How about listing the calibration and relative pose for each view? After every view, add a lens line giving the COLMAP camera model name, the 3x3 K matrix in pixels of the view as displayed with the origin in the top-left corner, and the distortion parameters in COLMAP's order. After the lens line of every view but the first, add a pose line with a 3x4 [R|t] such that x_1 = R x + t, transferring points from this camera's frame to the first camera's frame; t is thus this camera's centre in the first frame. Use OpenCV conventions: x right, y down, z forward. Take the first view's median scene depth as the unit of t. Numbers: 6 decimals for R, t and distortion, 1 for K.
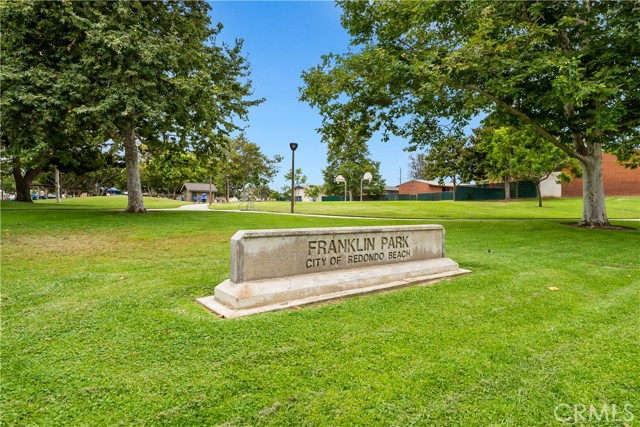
lens RADIAL K [[385.5, 0, 319.6], [0, 385.5, 212.6], [0, 0, 1]] dist [-0.001838, -0.000302]
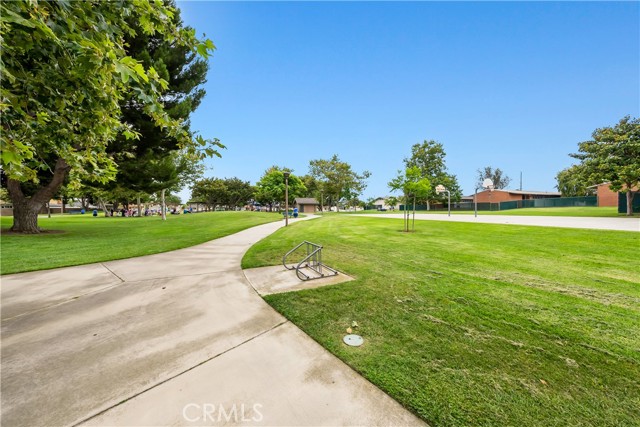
lens RADIAL K [[221.5, 0, 319.5], [0, 221.5, 212.4], [0, 0, 1]] dist [-0.000110, -0.000013]
pose [[0.955021, -0.008296, -0.296422, -0.045332], [0.007298, 0.999963, -0.004473, -0.024589], [0.296448, 0.002109, 0.955047, 0.316721]]
